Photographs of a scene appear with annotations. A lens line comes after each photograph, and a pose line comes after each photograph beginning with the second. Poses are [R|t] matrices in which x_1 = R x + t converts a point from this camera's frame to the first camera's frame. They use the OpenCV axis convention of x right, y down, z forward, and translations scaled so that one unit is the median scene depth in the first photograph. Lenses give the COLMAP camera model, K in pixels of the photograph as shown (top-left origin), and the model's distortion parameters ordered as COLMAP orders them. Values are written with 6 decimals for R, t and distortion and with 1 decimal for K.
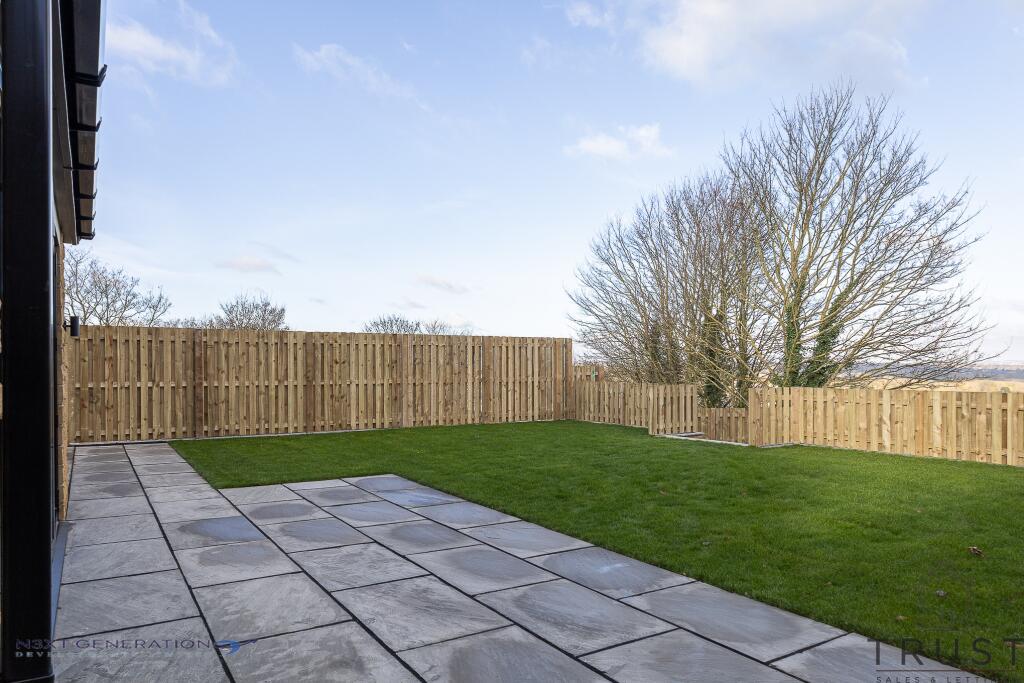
lens RADIAL K [[680.6, 0, 478.4], [0, 680.6, 365.4], [0, 0, 1]] dist [0.000008, -0.000422]
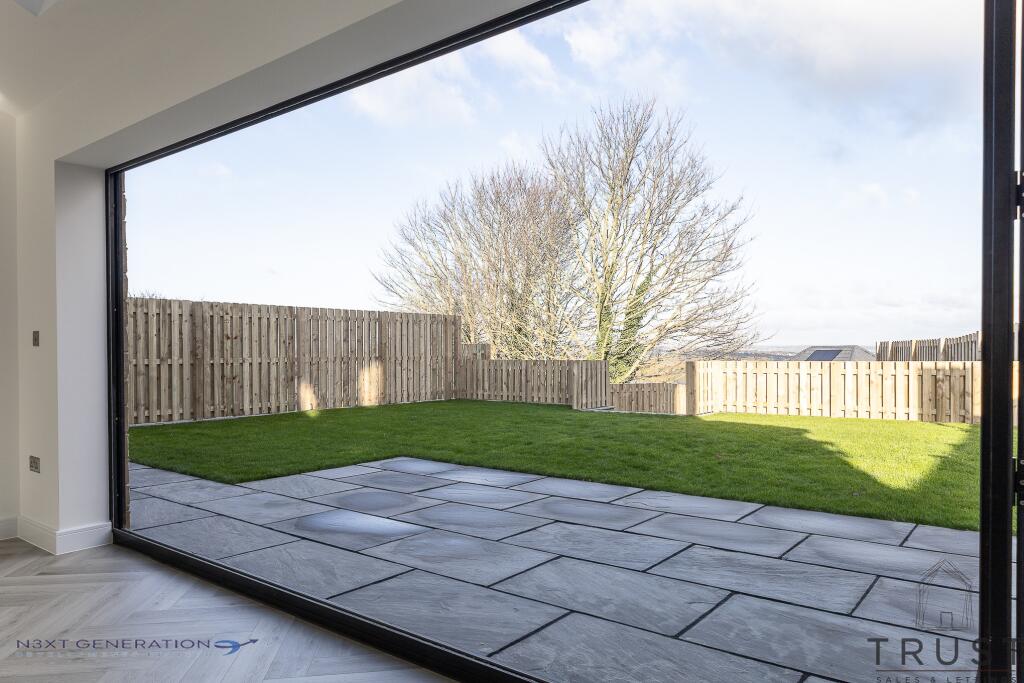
lens RADIAL K [[694.8, 0, 488.4], [0, 694.8, 347.5], [0, 0, 1]] dist [-0.001780, -0.000020]
pose [[0.935802, 0.001838, 0.352522, -0.212544], [-0.000943, 0.999996, -0.002710, 0.010275], [-0.352525, 0.002203, 0.935800, 0.057746]]
